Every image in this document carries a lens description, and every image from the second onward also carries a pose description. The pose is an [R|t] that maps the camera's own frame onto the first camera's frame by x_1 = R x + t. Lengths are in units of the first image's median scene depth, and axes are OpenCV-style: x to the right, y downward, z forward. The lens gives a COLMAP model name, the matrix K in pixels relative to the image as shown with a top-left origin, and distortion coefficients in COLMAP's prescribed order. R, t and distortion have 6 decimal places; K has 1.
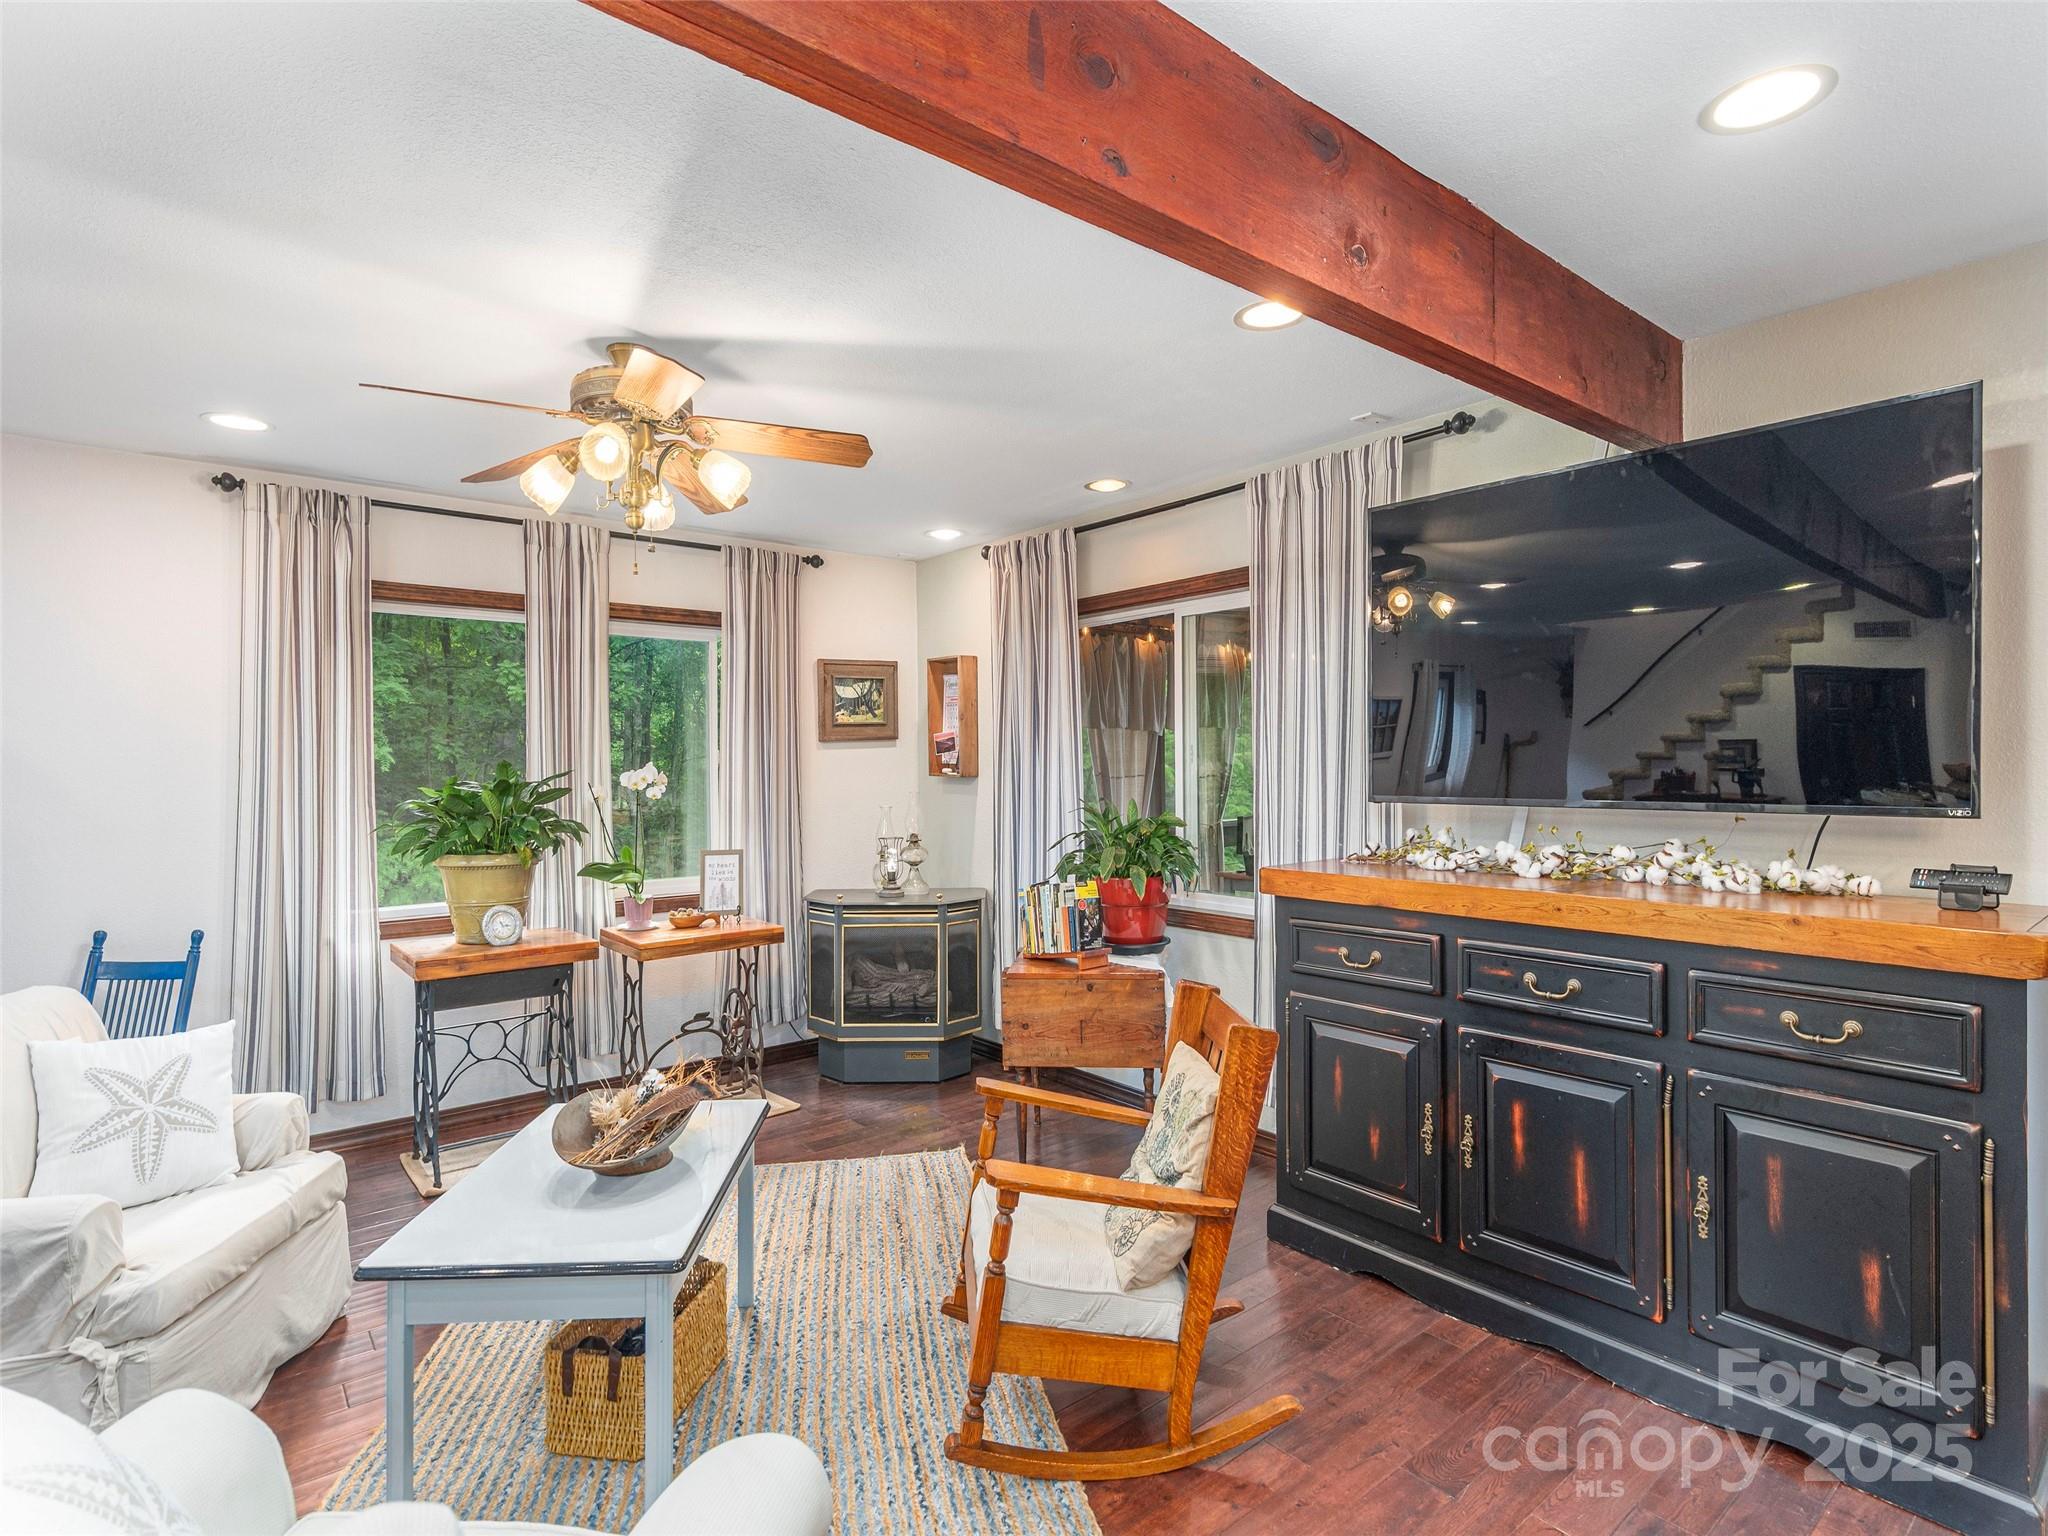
lens RADIAL K [[1025.1, 0, 907.5], [0, 1025.1, 765.7], [0, 0, 1]] dist [0.004216, -0.000188]
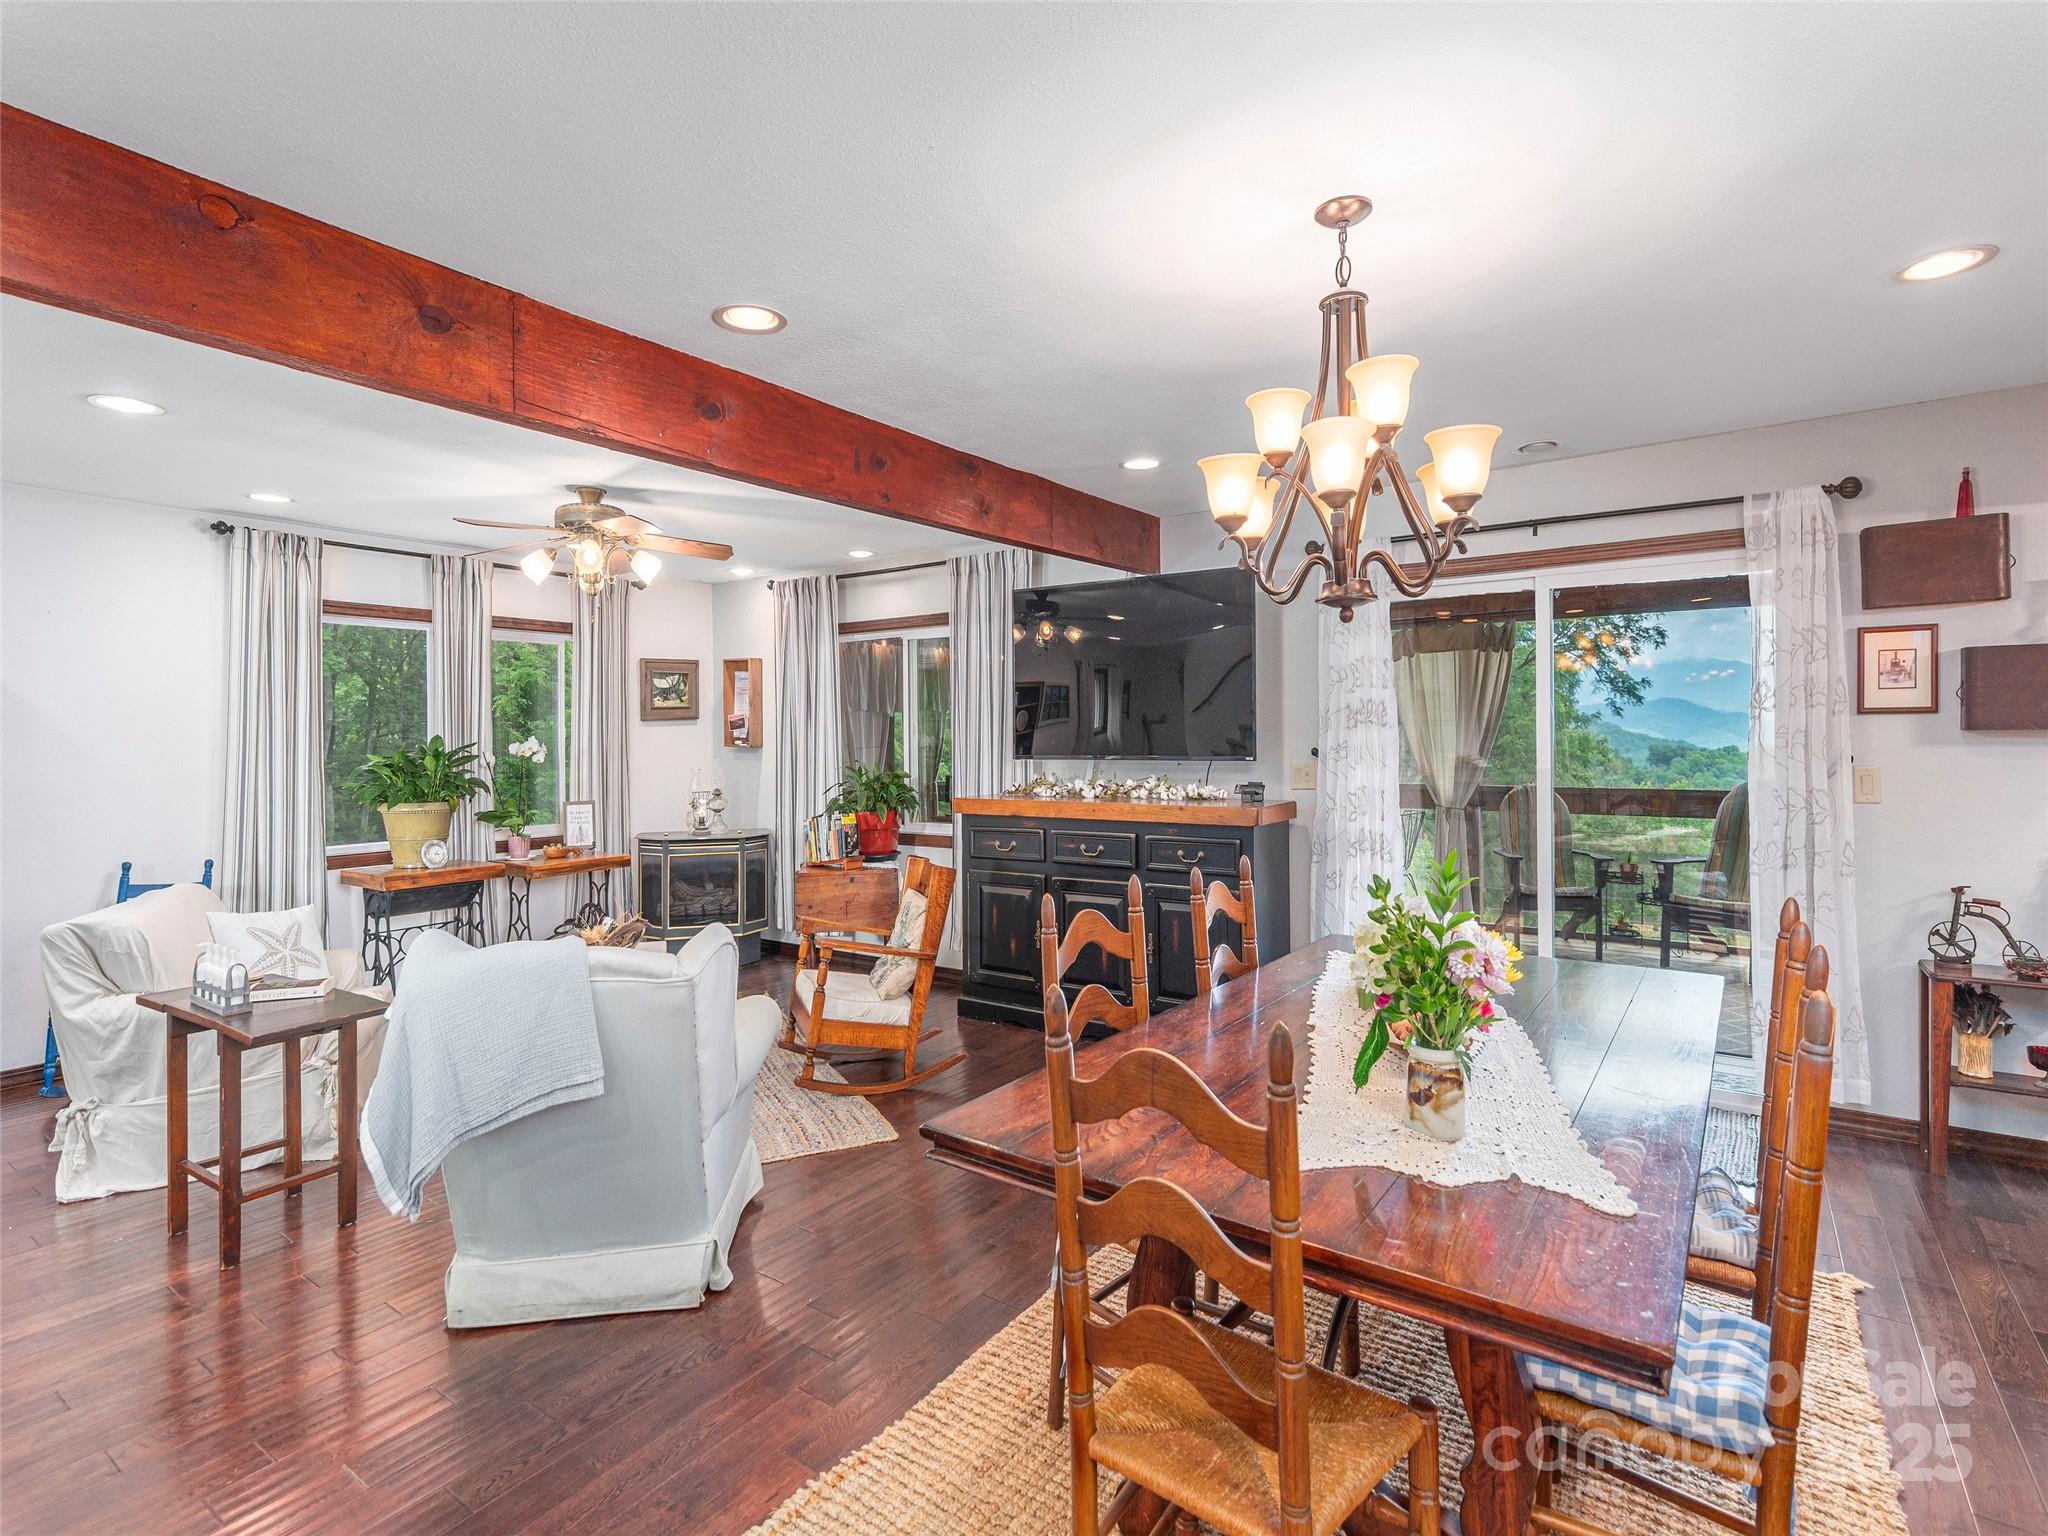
lens RADIAL K [[1025.1, 0, 872.6], [0, 1025.1, 735.2], [0, 0, 1]] dist [0.004216, -0.000188]
pose [[0.973622, 0.000186, 0.228166, -0.130118], [0.001082, 0.999985, -0.005429, 0.003429], [-0.228164, 0.005532, 0.973607, -0.466083]]
